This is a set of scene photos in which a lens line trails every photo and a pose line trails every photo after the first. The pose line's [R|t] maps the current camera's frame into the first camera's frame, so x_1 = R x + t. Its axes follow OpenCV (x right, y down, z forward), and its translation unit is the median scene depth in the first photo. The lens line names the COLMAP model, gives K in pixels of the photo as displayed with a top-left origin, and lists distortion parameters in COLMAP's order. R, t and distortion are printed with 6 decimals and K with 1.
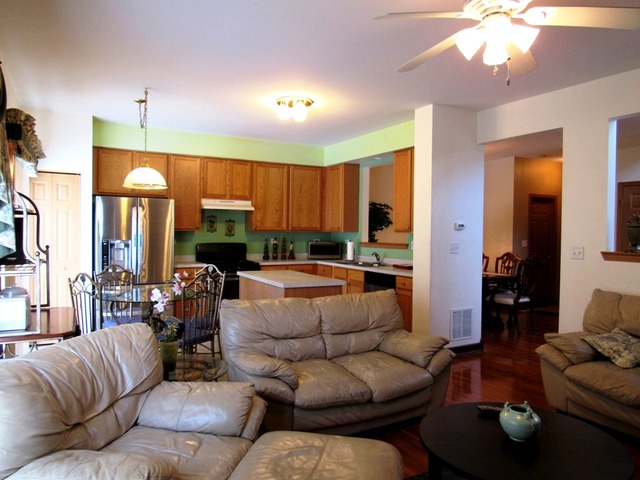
lens RADIAL K [[456.9, 0, 317.7], [0, 456.9, 239.9], [0, 0, 1]] dist [-0.031439, 0.002473]
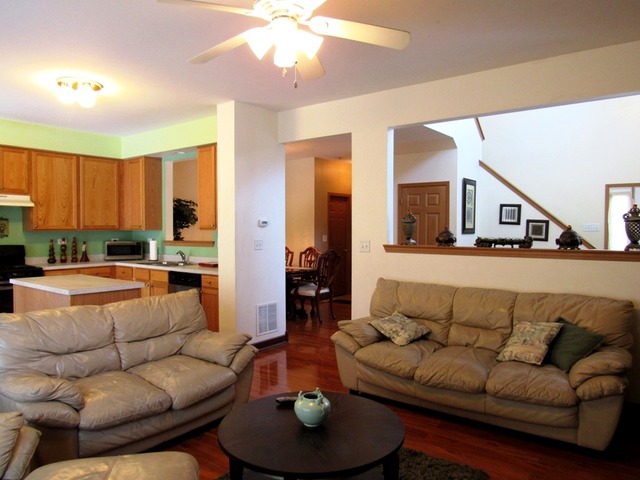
lens RADIAL K [[458.8, 0, 318.9], [0, 458.8, 241.0], [0, 0, 1]] dist [-0.033281, 0.023868]
pose [[0.919085, -0.023270, 0.393371, 0.016660], [0.019535, 0.999718, 0.013498, -0.001106], [-0.393574, -0.004721, 0.919281, 0.003860]]
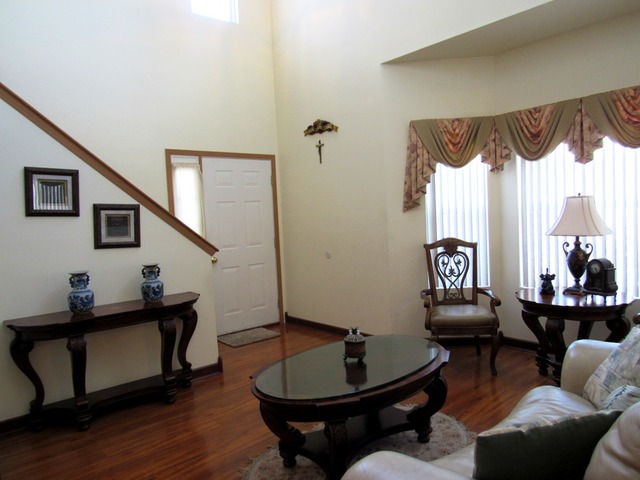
lens RADIAL K [[458.8, 0, 318.9], [0, 458.8, 241.0], [0, 0, 1]] dist [-0.033281, 0.023868]
pose [[-0.199875, -0.064415, 0.977702, 0.384472], [0.069354, 0.994404, 0.079694, -0.010909], [-0.977364, 0.083736, -0.194289, 0.712445]]
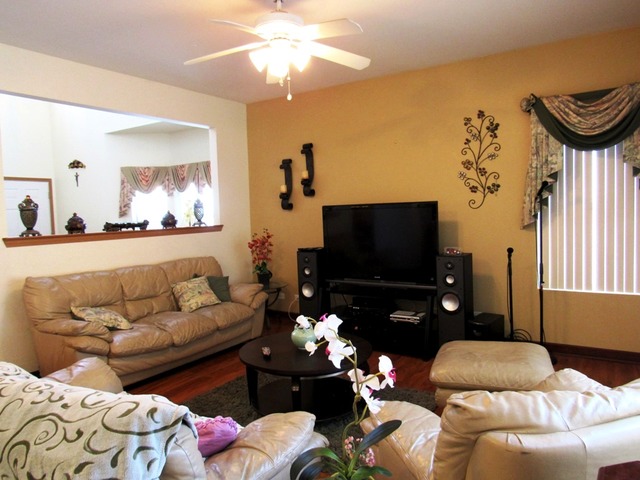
lens RADIAL K [[458.8, 0, 318.9], [0, 458.8, 241.0], [0, 0, 1]] dist [-0.033281, 0.023868]
pose [[-0.463652, -0.059051, 0.884048, -0.290029], [0.043020, 0.995099, 0.089032, -0.013765], [-0.884973, 0.079311, -0.458839, 0.540911]]
